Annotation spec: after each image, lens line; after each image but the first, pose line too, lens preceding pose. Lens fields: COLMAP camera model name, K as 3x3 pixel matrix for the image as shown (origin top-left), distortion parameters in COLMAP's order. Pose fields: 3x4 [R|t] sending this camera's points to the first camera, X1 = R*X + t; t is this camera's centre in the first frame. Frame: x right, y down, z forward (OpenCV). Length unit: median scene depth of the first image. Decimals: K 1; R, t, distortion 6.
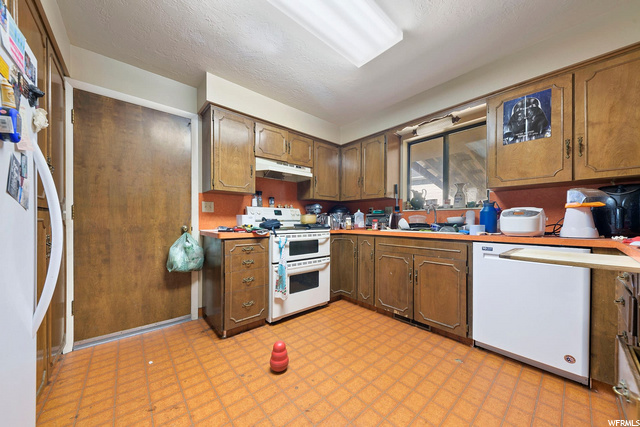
lens RADIAL K [[223.4, 0, 321.6], [0, 223.4, 218.9], [0, 0, 1]] dist [0.001511, -0.000367]
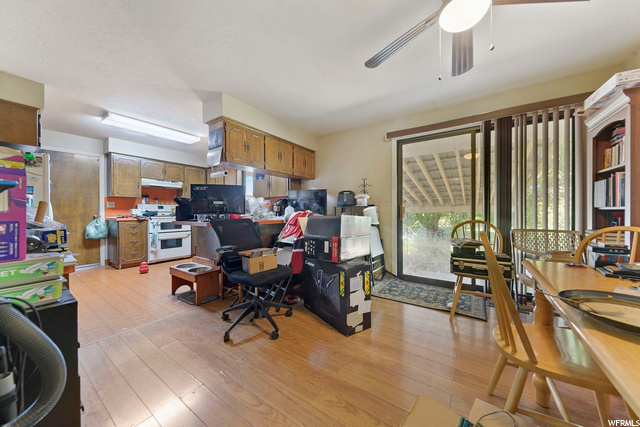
lens RADIAL K [[223.4, 0, 319.6], [0, 223.4, 211.5], [0, 0, 1]] dist [0.001511, -0.000367]
pose [[0.969194, -0.006660, 0.246207, 0.733261], [0.005087, 0.999962, 0.007025, -0.002452], [-0.246244, -0.005556, 0.969192, -1.256283]]
